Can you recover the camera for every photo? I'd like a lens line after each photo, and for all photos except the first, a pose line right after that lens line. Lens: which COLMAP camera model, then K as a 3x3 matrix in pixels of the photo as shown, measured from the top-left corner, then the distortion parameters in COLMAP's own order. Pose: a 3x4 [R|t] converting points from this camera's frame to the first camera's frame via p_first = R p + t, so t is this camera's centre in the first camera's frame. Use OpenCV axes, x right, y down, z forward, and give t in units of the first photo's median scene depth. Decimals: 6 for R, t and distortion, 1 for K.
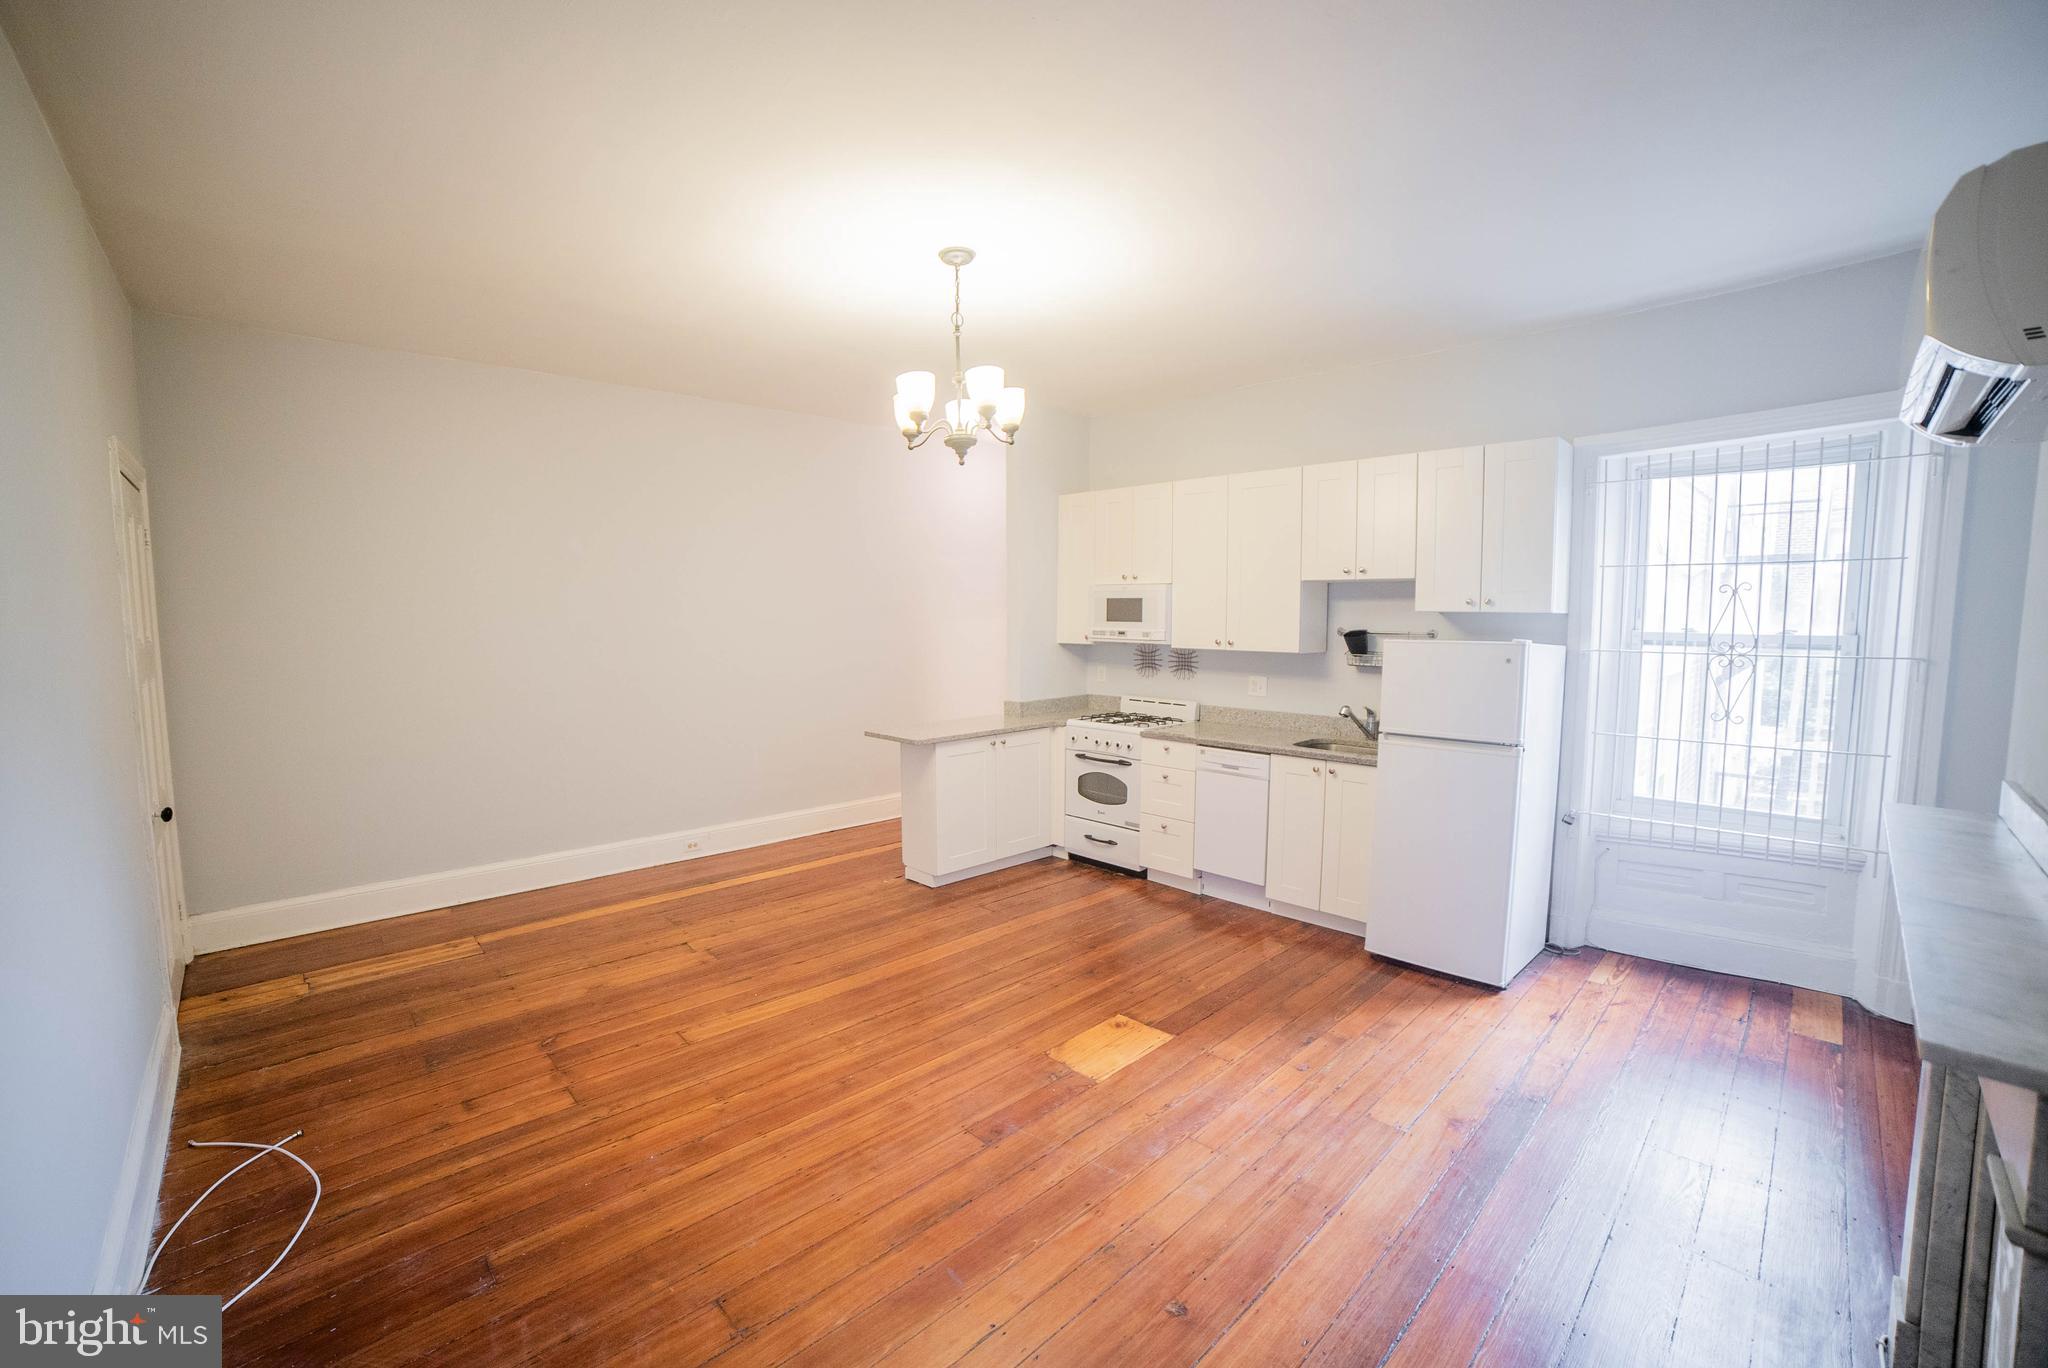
lens RADIAL K [[841.0, 0, 1009.1], [0, 841.0, 682.1], [0, 0, 1]] dist [-0.119193, 0.041322]
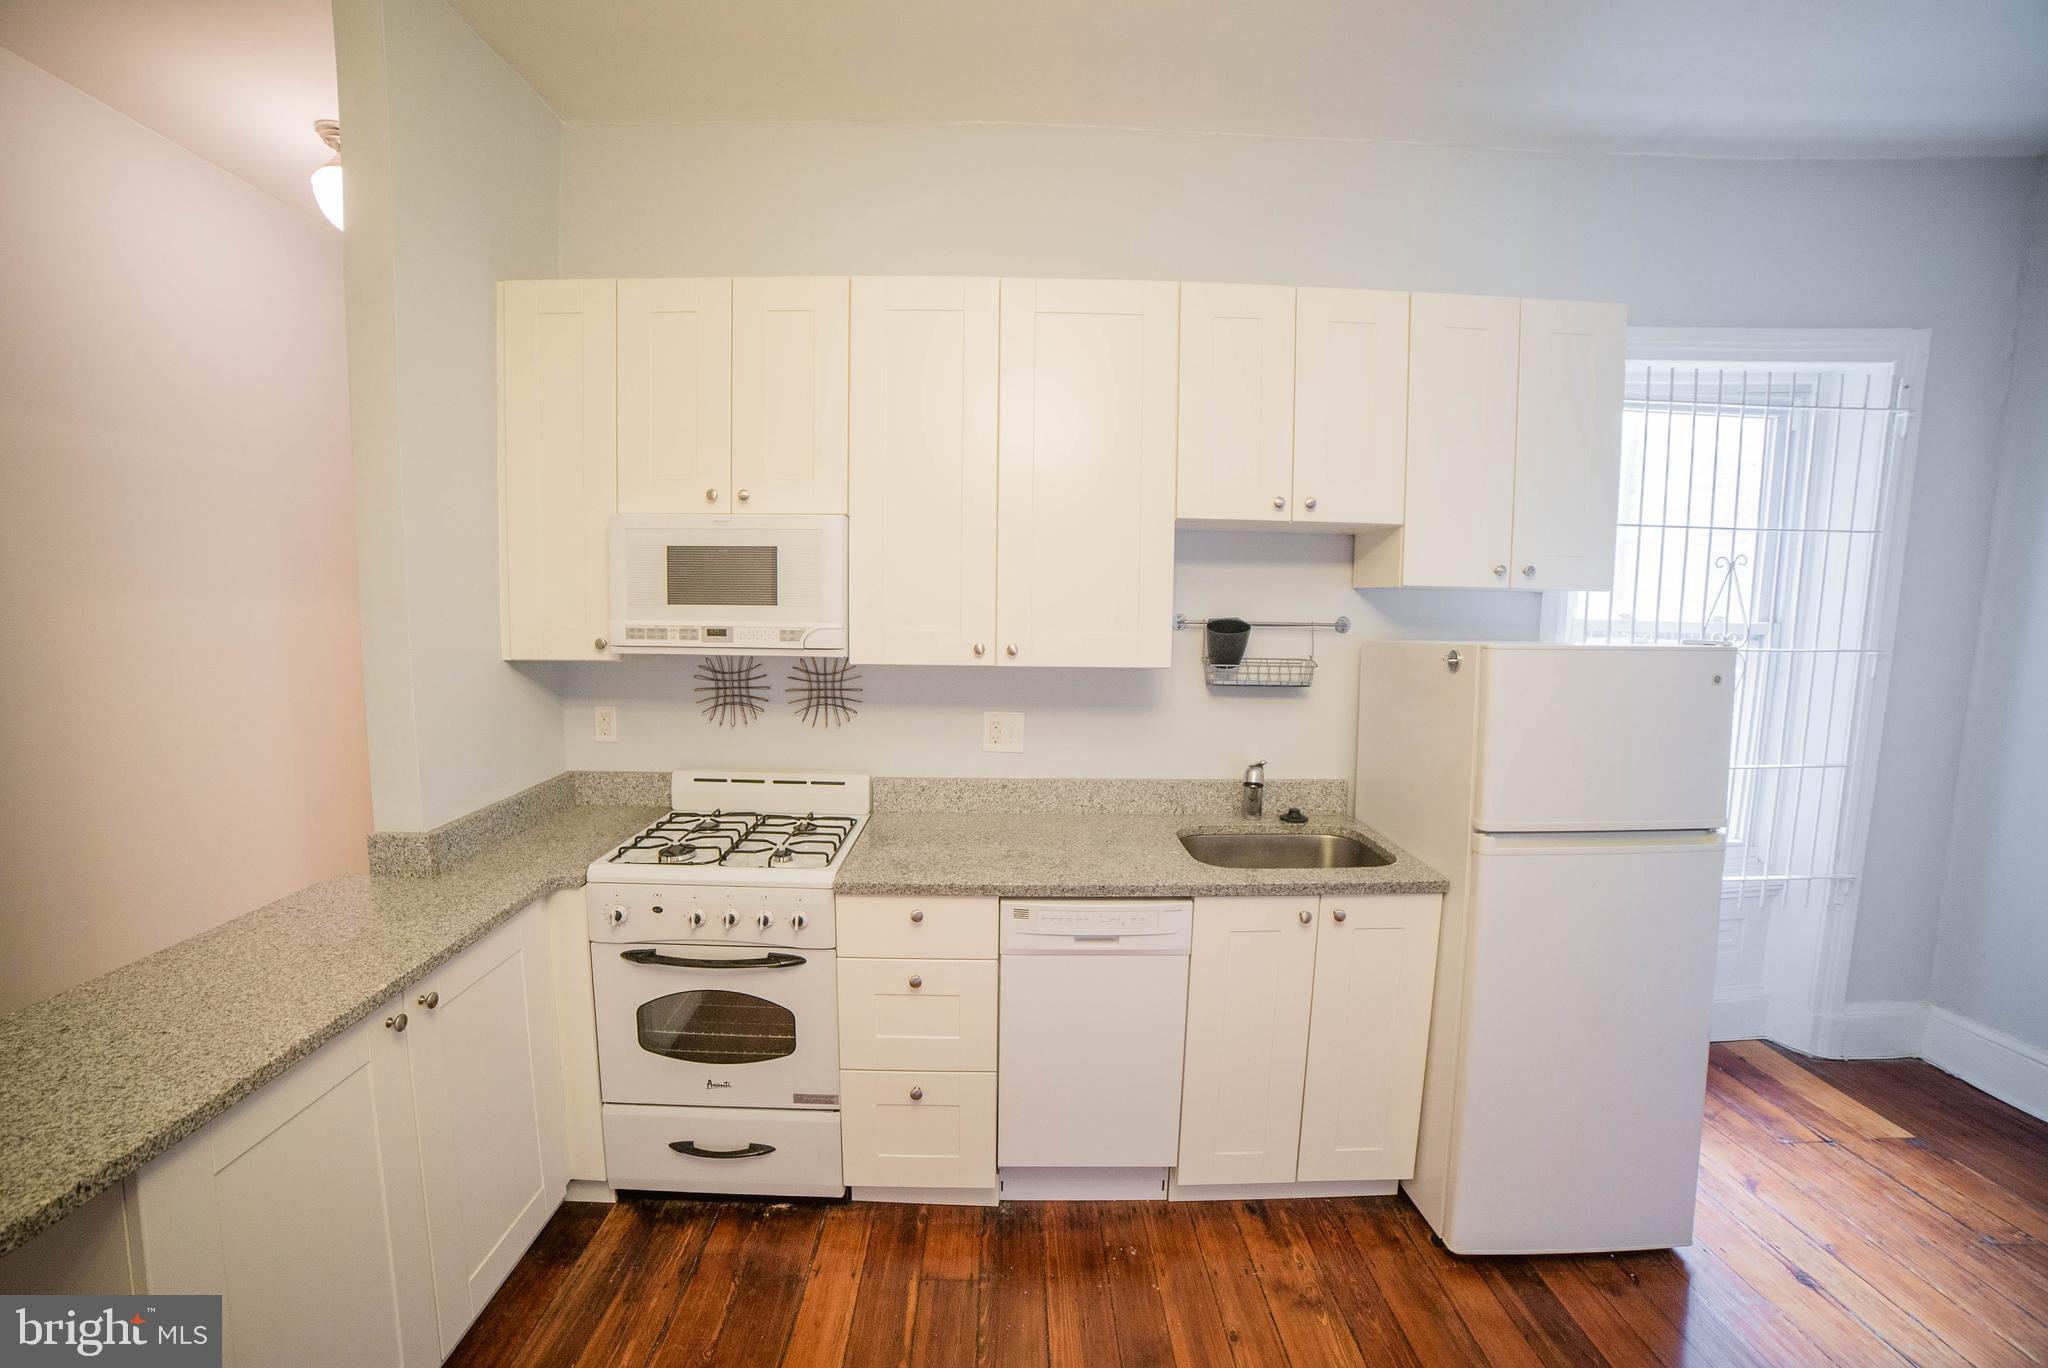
lens RADIAL K [[841.0, 0, 1009.1], [0, 841.0, 682.1], [0, 0, 1]] dist [-0.119193, 0.041322]
pose [[0.682848, -0.066869, 0.727494, -0.077527], [0.048263, 0.997756, 0.046409, -0.057827], [-0.728965, 0.003420, 0.684542, 0.782242]]
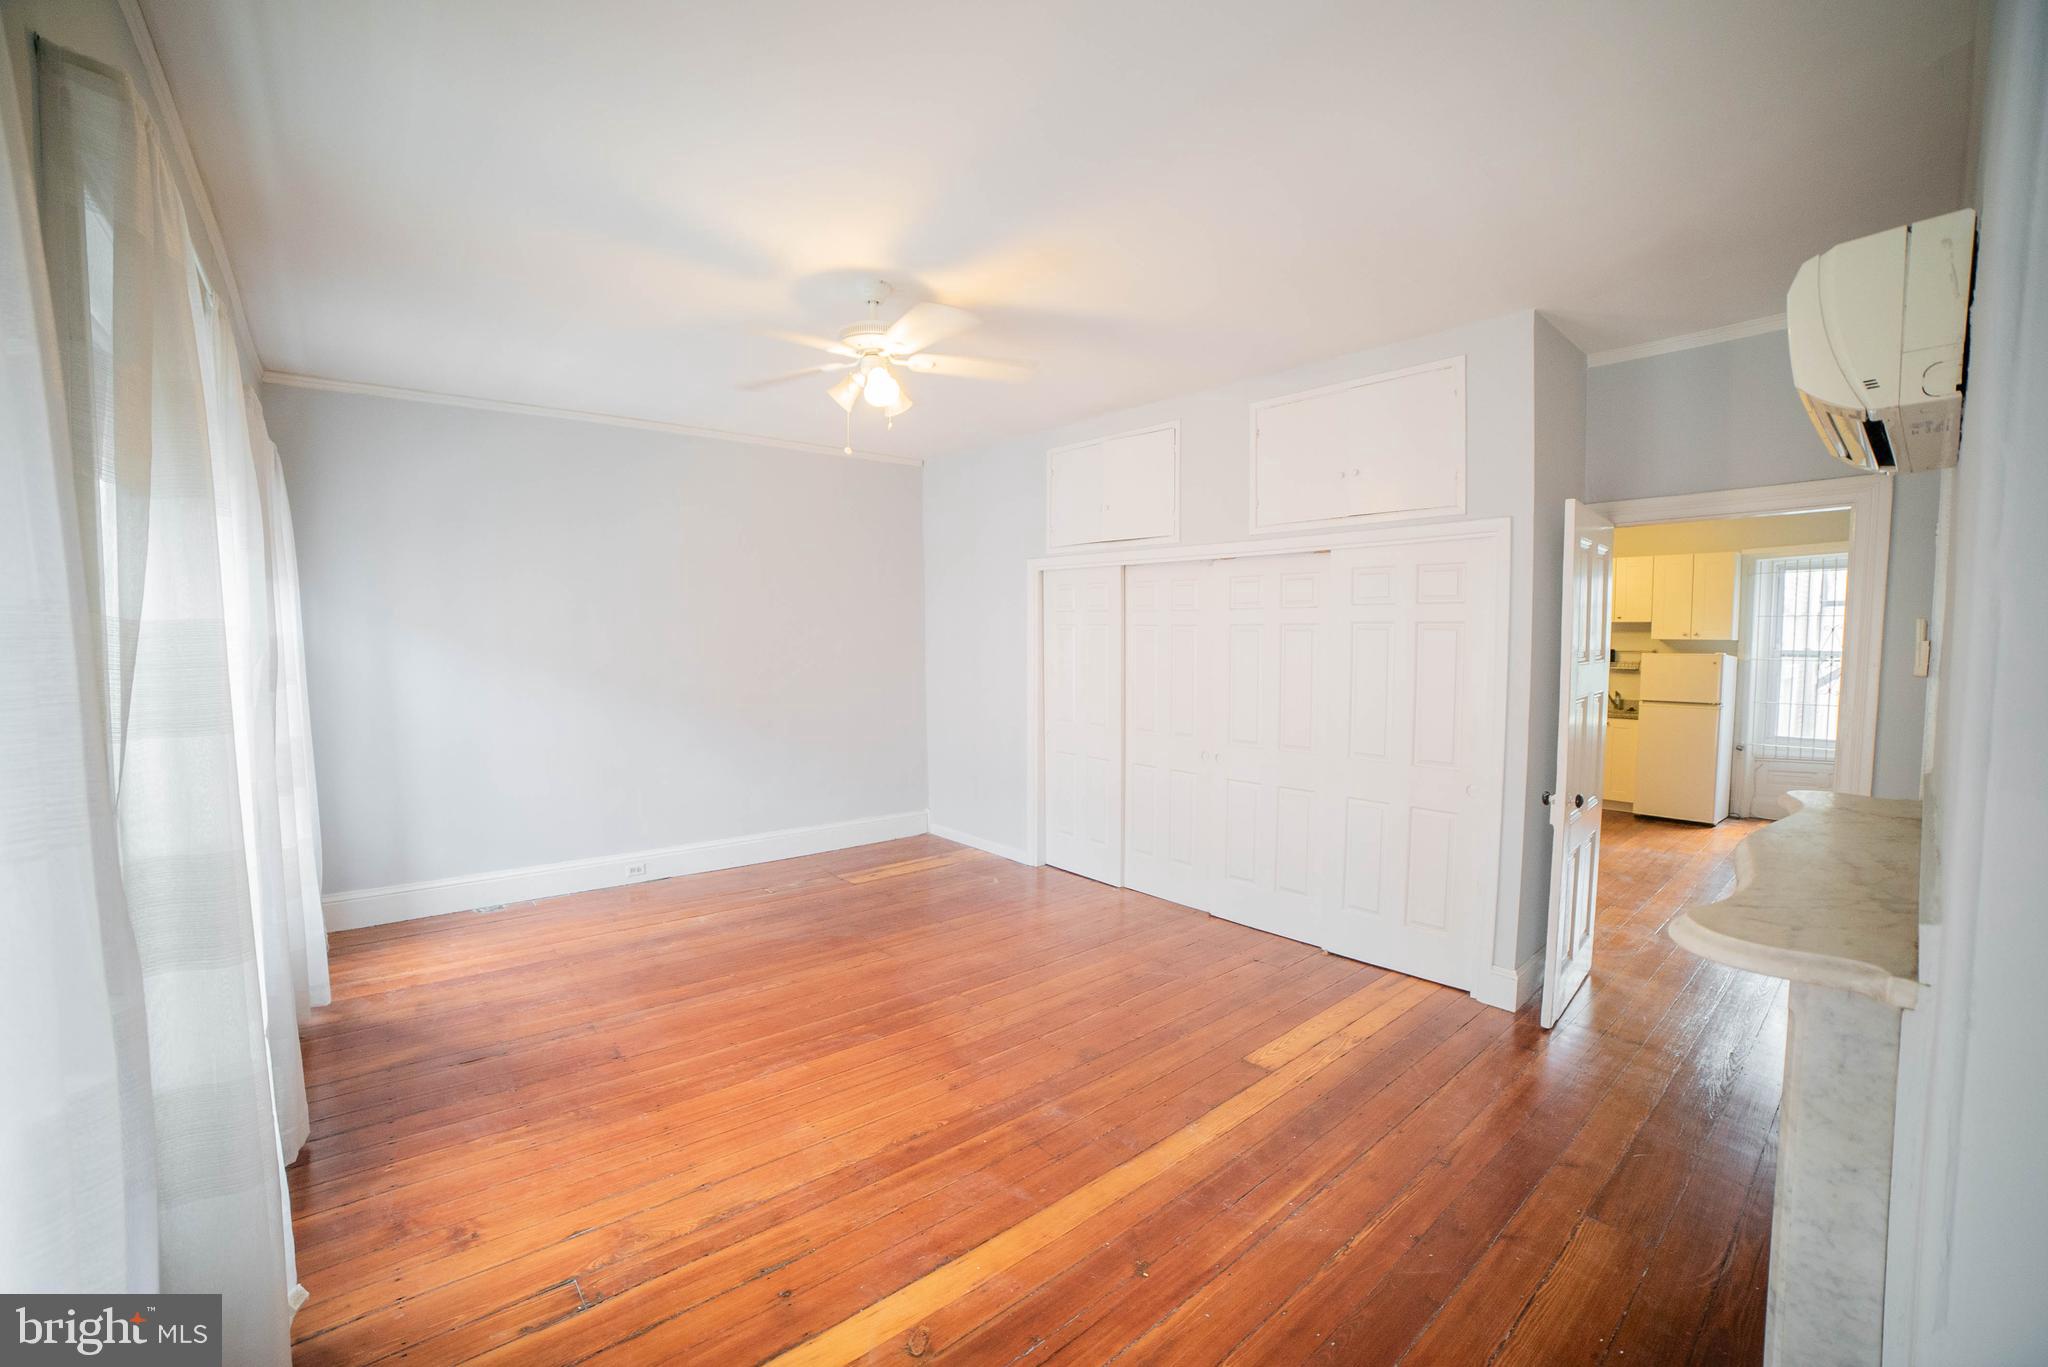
lens RADIAL K [[841.0, 0, 1009.1], [0, 841.0, 681.6], [0, 0, 1]] dist [-0.119193, 0.041322]
pose [[0.996464, 0.008727, -0.083563, -0.792035], [-0.010651, 0.999688, -0.022607, 0.066132], [0.083340, 0.023417, 0.996246, -0.899074]]
